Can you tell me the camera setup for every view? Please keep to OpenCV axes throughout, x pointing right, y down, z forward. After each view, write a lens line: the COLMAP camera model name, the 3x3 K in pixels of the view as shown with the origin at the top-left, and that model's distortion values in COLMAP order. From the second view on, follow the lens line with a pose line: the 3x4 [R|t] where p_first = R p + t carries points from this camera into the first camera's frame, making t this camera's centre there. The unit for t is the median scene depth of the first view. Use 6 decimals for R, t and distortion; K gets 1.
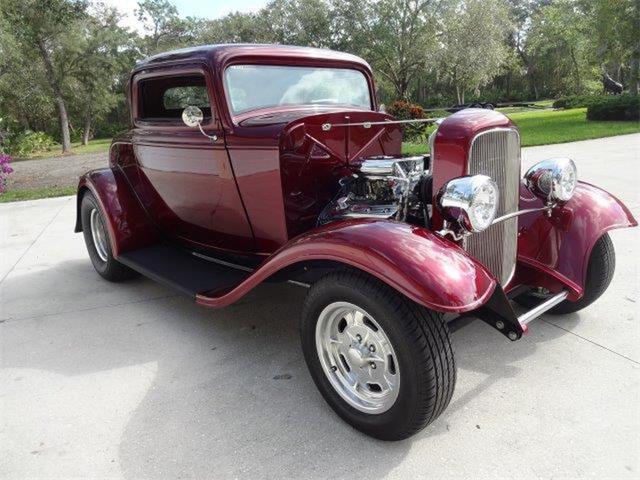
lens RADIAL K [[476.5, 0, 322.0], [0, 476.5, 235.8], [0, 0, 1]] dist [-0.004732, -0.003776]
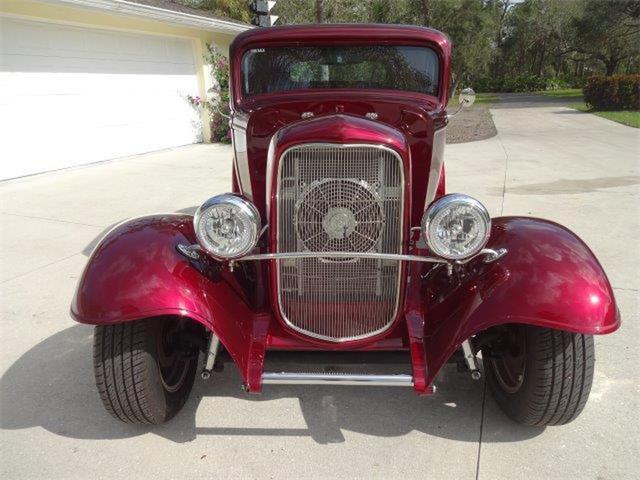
lens RADIAL K [[476.5, 0, 322.0], [0, 476.5, 235.8], [0, 0, 1]] dist [-0.004732, -0.003776]
pose [[0.731317, 0.248944, -0.634982, 0.699929], [-0.191829, 0.968501, 0.158768, -0.154371], [0.654506, 0.005698, 0.756036, 0.309755]]
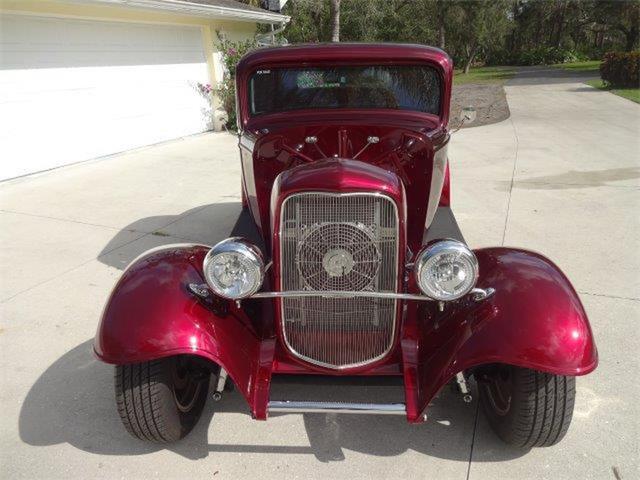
lens RADIAL K [[476.5, 0, 322.0], [0, 476.5, 235.8], [0, 0, 1]] dist [-0.004732, -0.003776]
pose [[0.716167, 0.275059, -0.641441, 0.718793], [-0.181326, 0.960834, 0.209569, -0.251410], [0.673963, -0.033777, 0.737993, 0.288577]]
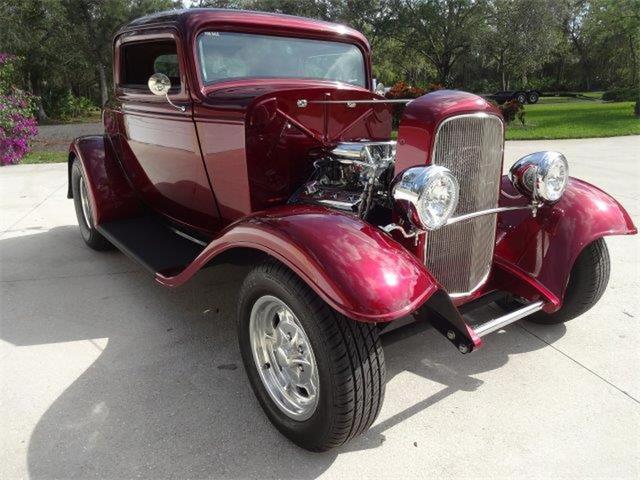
lens RADIAL K [[476.5, 0, 322.0], [0, 476.5, 235.8], [0, 0, 1]] dist [-0.004732, -0.003776]
pose [[0.995282, 0.071560, -0.065525, 0.128684], [-0.068805, 0.996686, 0.043386, -0.014940], [0.068413, -0.038673, 0.996907, 0.070674]]
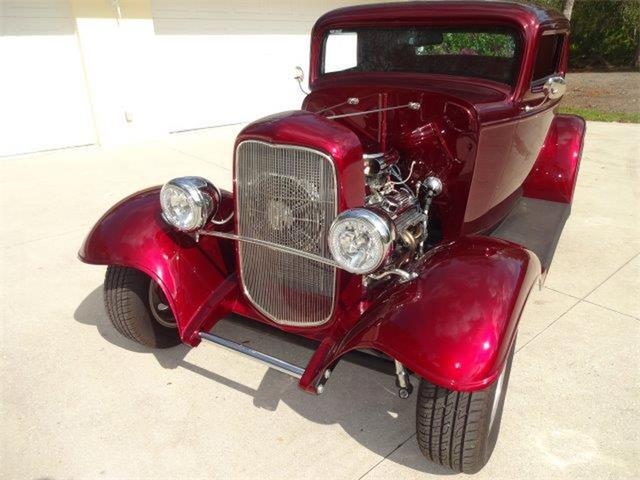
lens RADIAL K [[476.5, 0, 322.0], [0, 476.5, 235.8], [0, 0, 1]] dist [-0.004732, -0.003776]
pose [[0.330529, 0.405098, -0.852436, 0.922946], [-0.238243, 0.909761, 0.339962, -0.296111], [0.913231, 0.090720, 0.397214, 0.597633]]
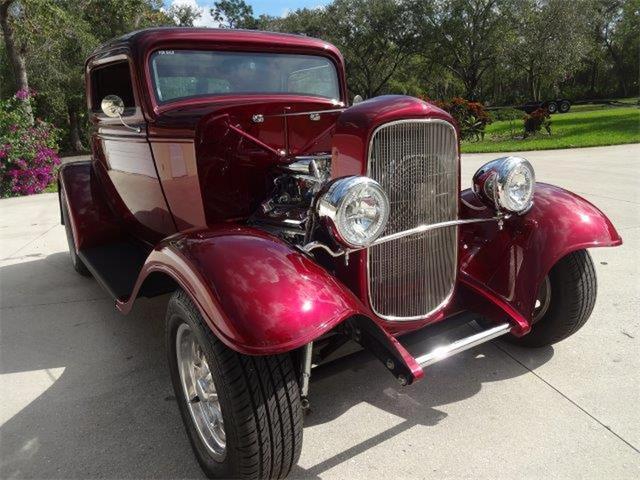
lens RADIAL K [[476.5, 0, 322.0], [0, 476.5, 235.8], [0, 0, 1]] dist [-0.004732, -0.003776]
pose [[0.989428, 0.039888, -0.139431, 0.263002], [-0.039194, 0.999202, 0.007719, -0.021752], [0.139628, -0.002173, 0.990202, 0.138903]]
